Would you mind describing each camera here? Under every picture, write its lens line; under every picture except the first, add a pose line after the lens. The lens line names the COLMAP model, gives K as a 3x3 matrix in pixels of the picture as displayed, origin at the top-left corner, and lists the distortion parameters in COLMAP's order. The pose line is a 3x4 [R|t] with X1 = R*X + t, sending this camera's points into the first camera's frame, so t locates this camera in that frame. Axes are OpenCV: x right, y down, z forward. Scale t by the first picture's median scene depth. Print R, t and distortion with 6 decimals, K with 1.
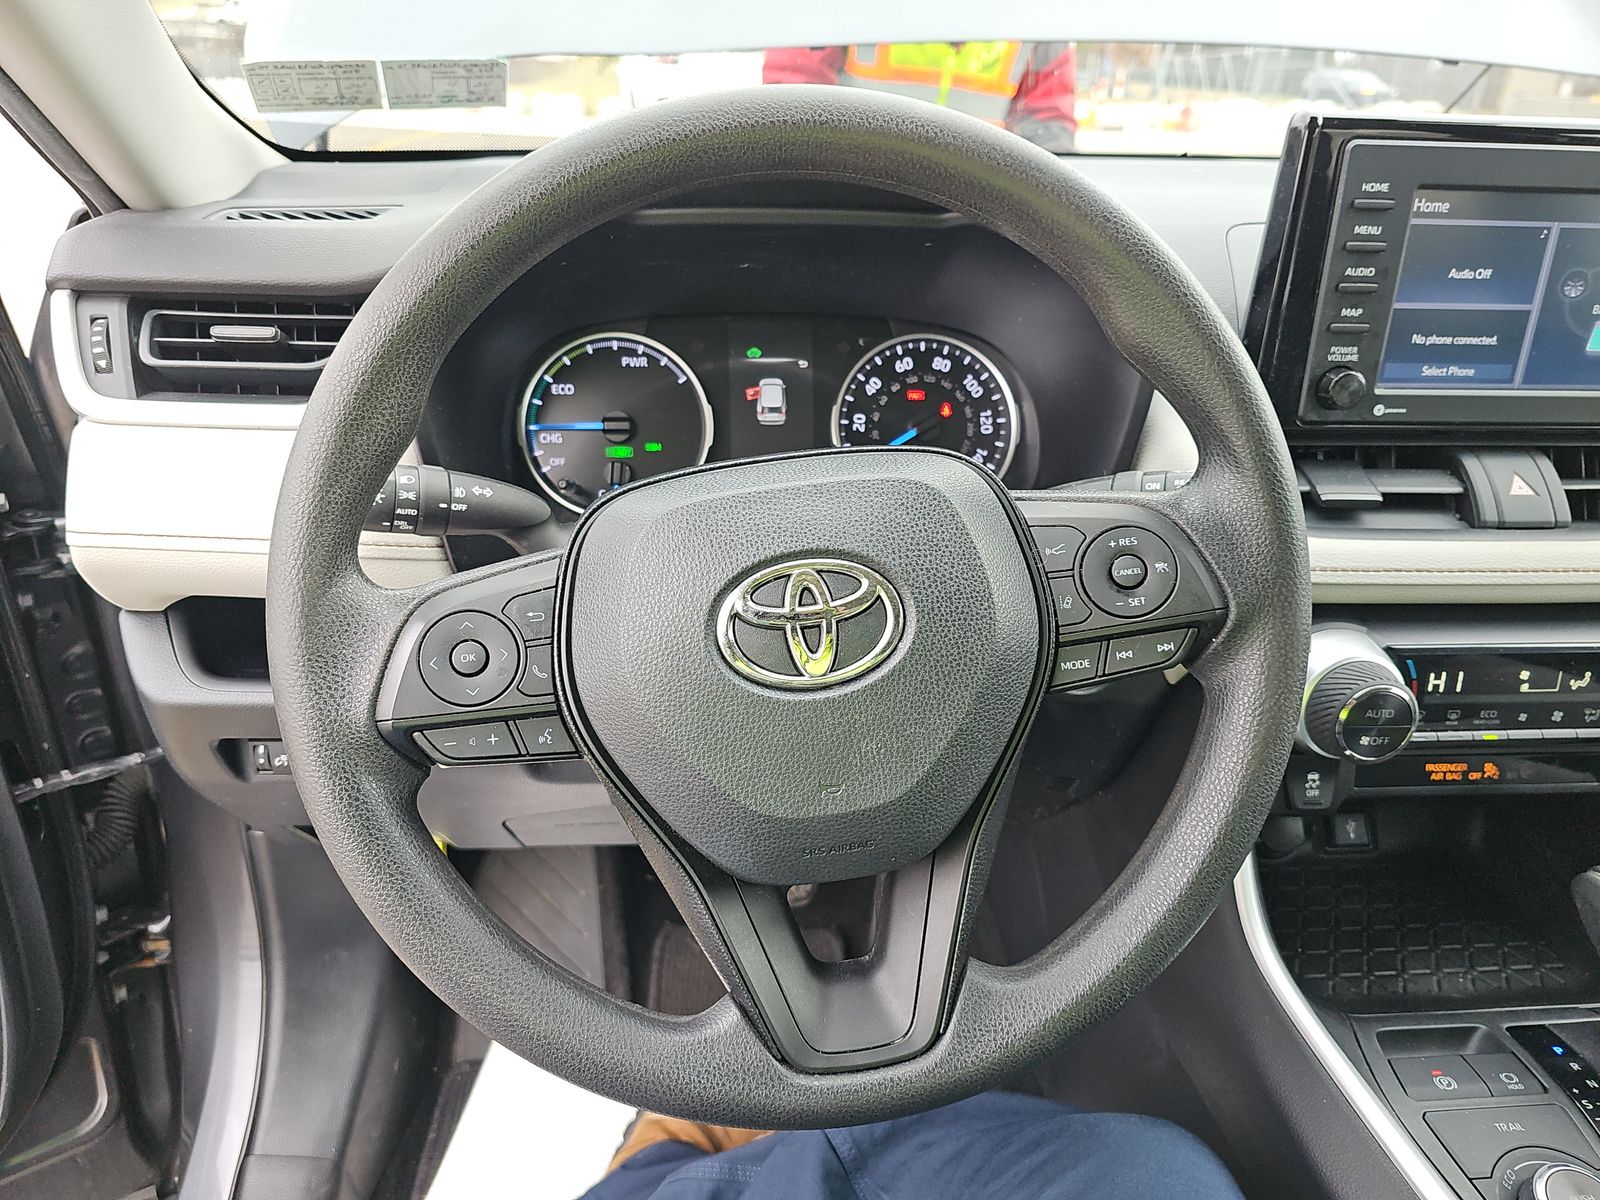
lens RADIAL K [[1072.3, 0, 795.1], [0, 1072.3, 606.2], [0, 0, 1]] dist [0.063279, -0.052228]
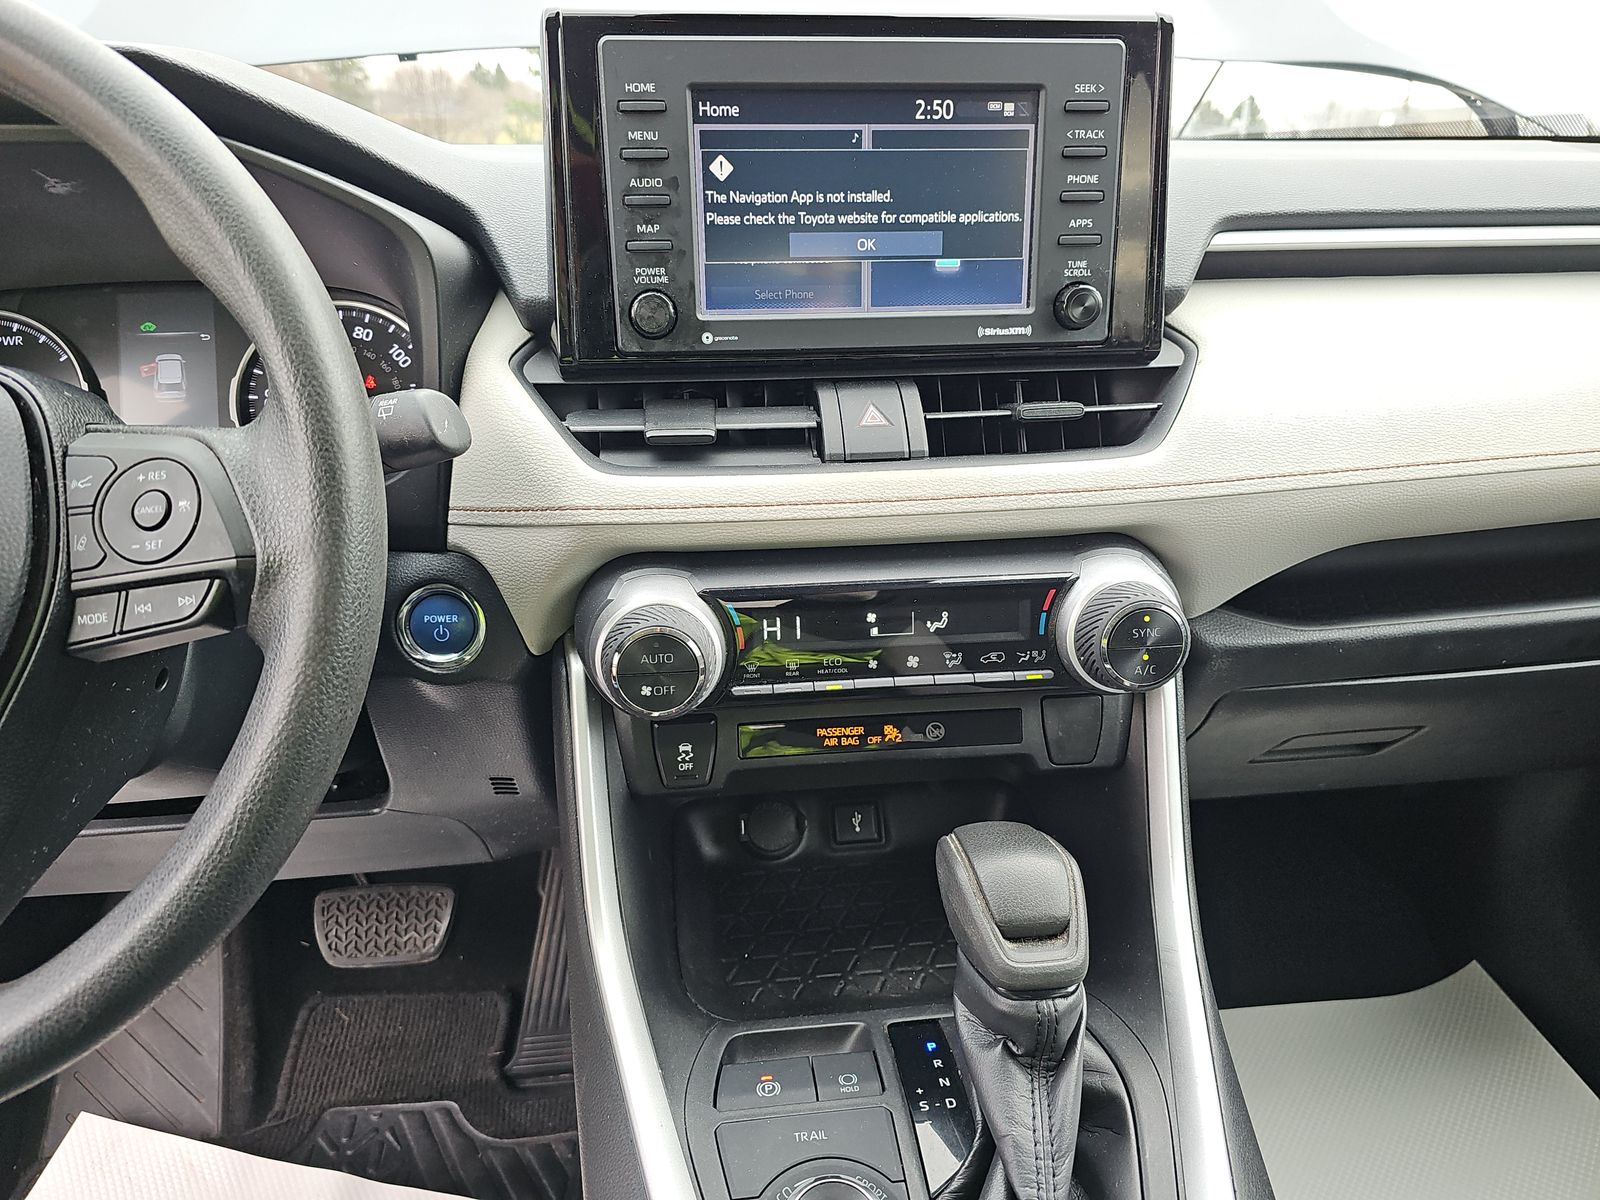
lens RADIAL K [[1072.3, 0, 727.0], [0, 1072.3, 600.9], [0, 0, 1]] dist [0.063279, -0.052228]
pose [[0.998770, -0.046500, 0.017216, 0.520892], [0.047648, 0.996143, -0.073683, 0.106376], [-0.013724, 0.074413, 0.997133, 0.111639]]
